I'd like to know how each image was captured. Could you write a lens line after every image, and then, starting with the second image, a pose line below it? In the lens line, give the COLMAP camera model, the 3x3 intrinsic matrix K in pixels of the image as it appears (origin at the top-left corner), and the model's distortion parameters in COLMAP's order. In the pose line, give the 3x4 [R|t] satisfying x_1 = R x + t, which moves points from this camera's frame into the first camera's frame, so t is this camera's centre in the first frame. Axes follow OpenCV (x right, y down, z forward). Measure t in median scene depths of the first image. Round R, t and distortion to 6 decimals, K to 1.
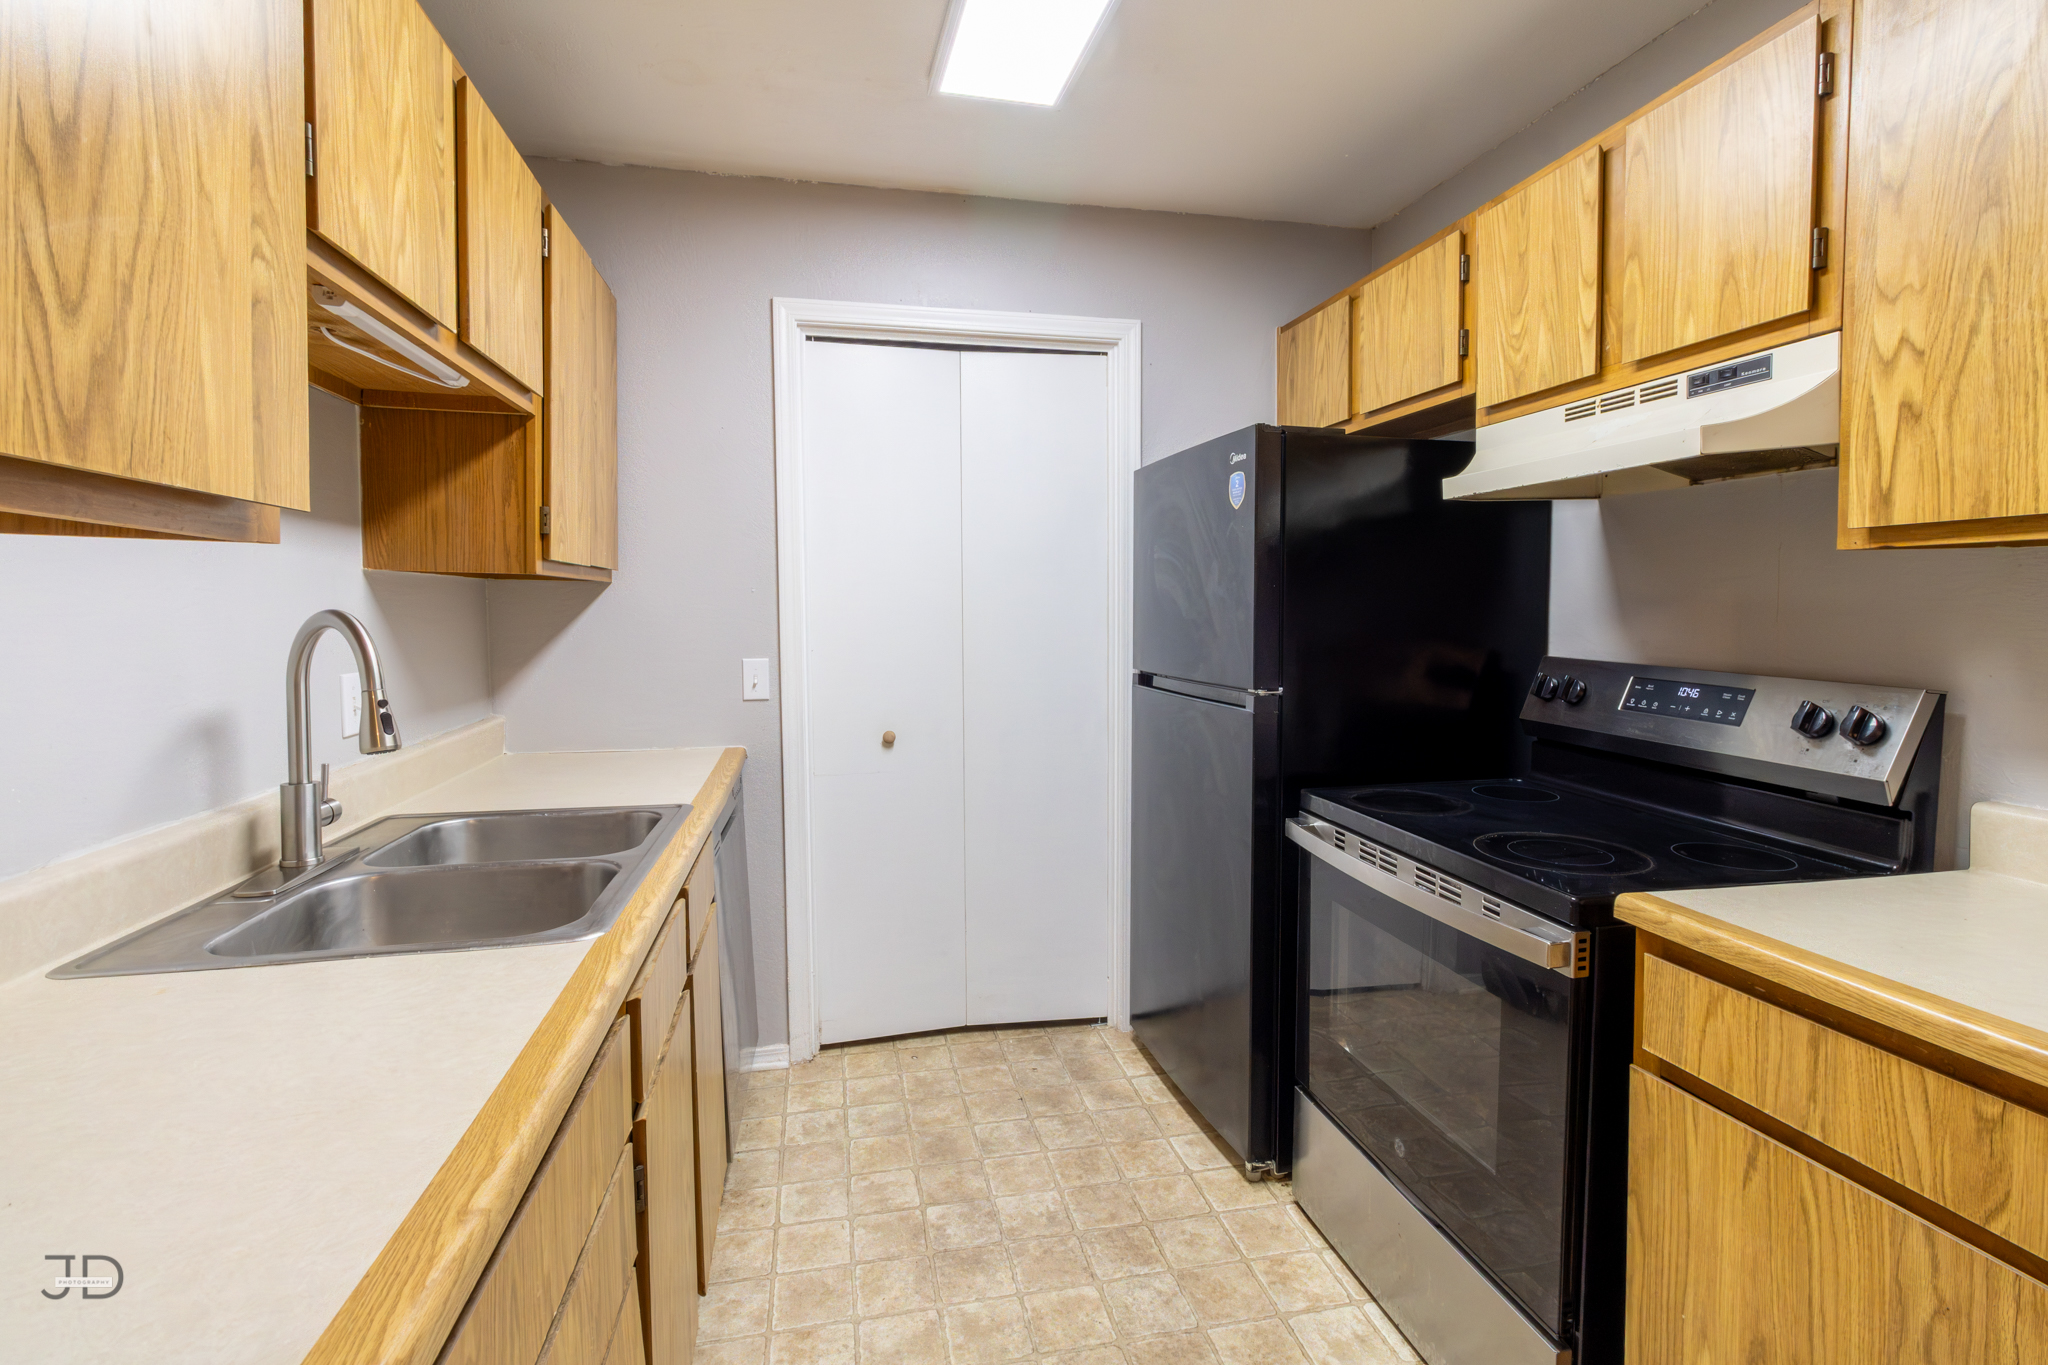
lens RADIAL K [[1018.7, 0, 1022.8], [0, 1018.7, 656.4], [0, 0, 1]] dist [0.001424, 0.001366]
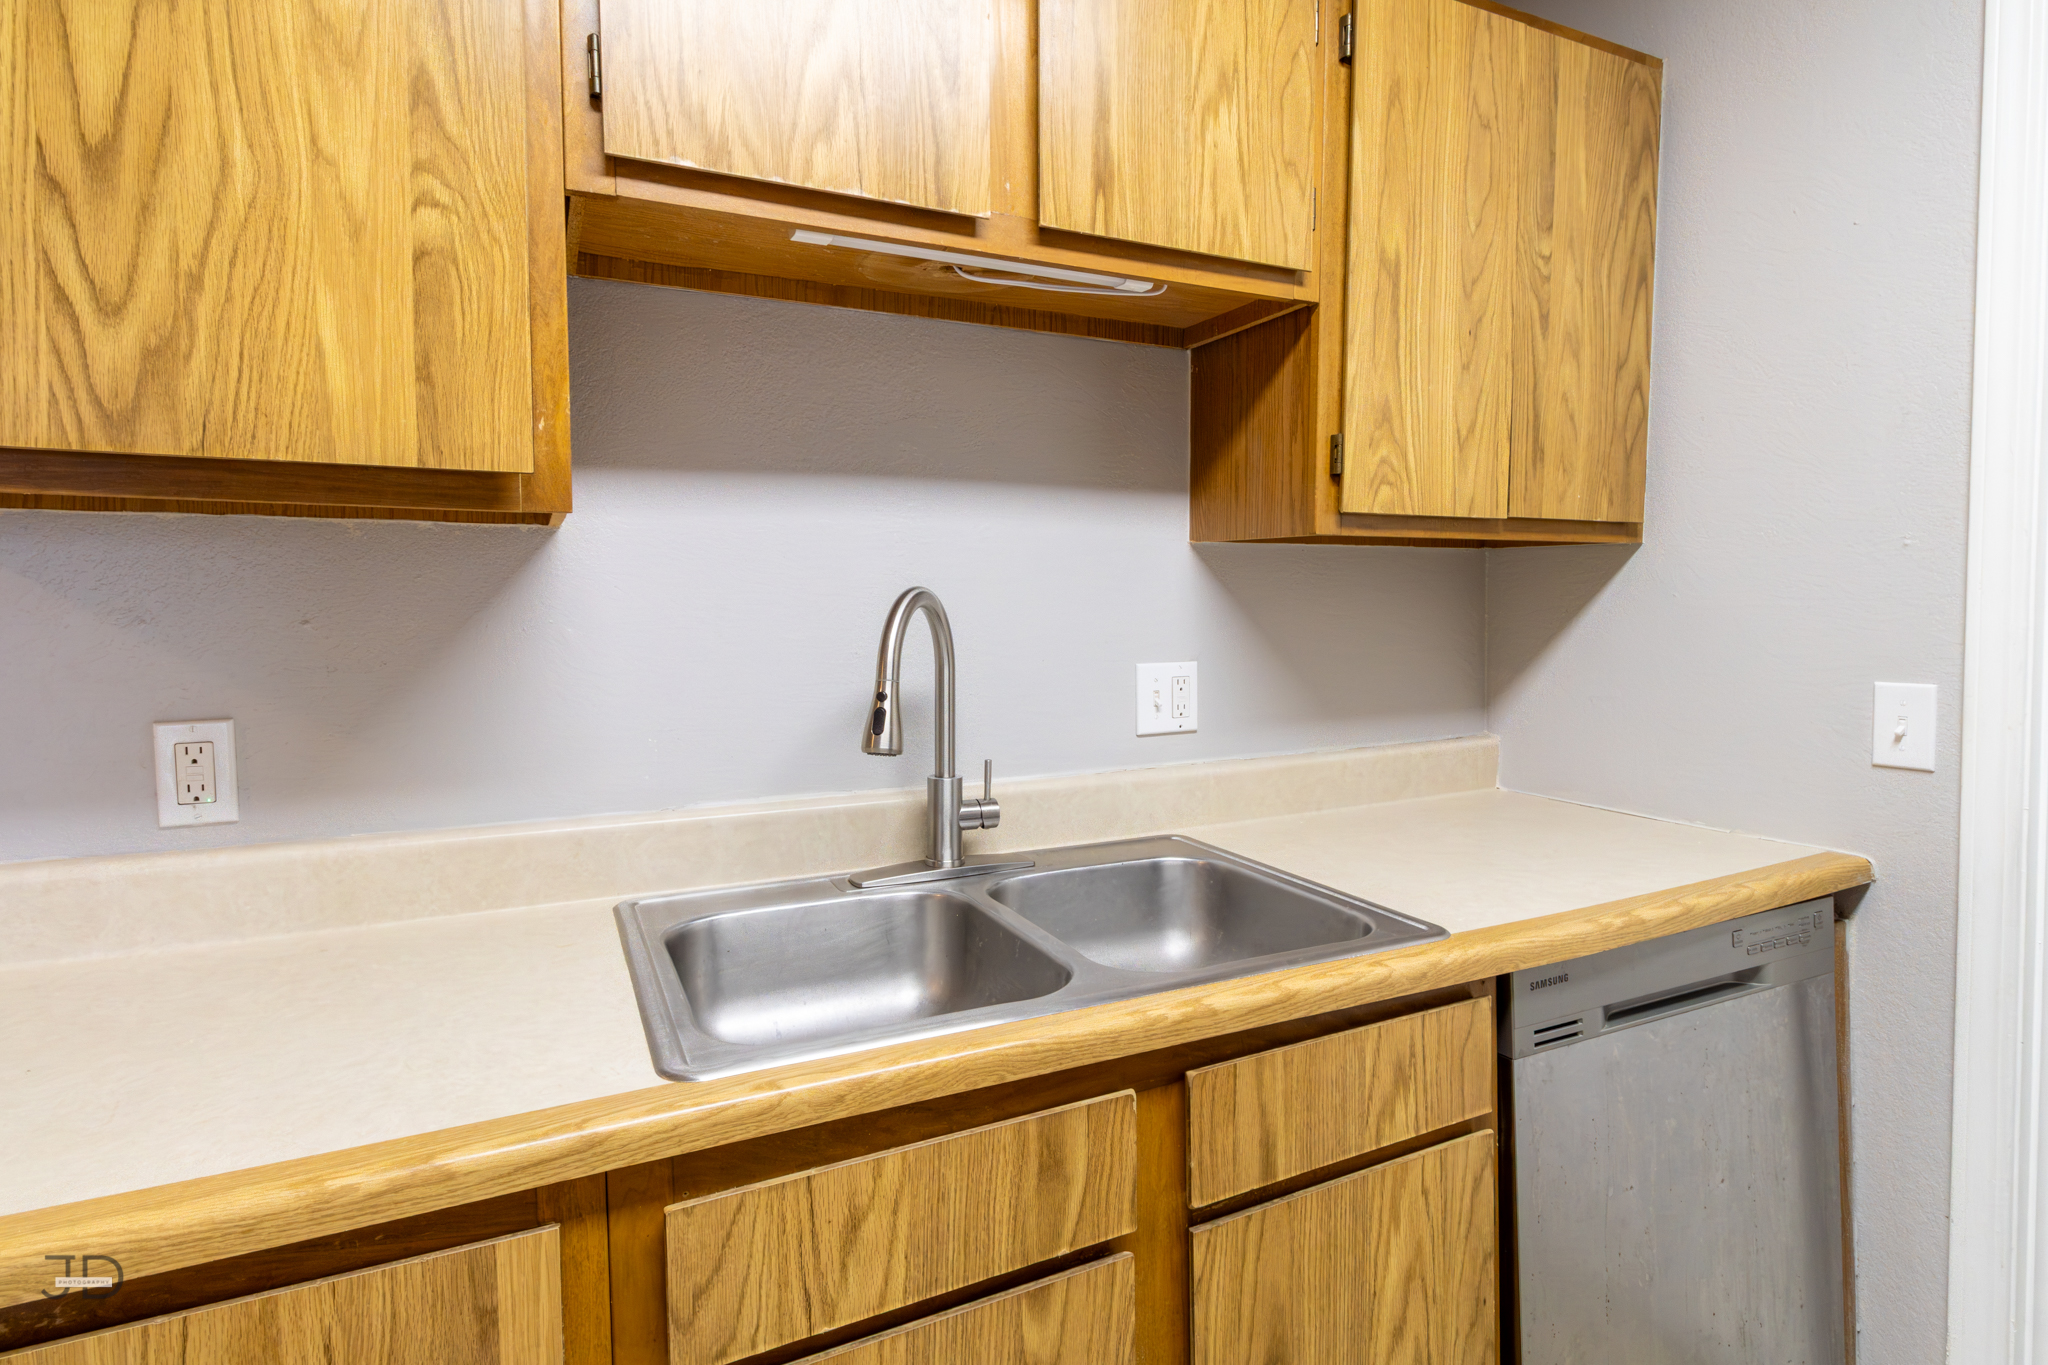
lens RADIAL K [[1018.7, 0, 1022.8], [0, 1018.7, 656.4], [0, 0, 1]] dist [0.001424, 0.001366]
pose [[0.233862, 0.049363, -0.971016, 0.360390], [-0.041118, 0.998319, 0.040848, -0.043261], [0.971400, 0.030374, 0.235499, 1.526953]]
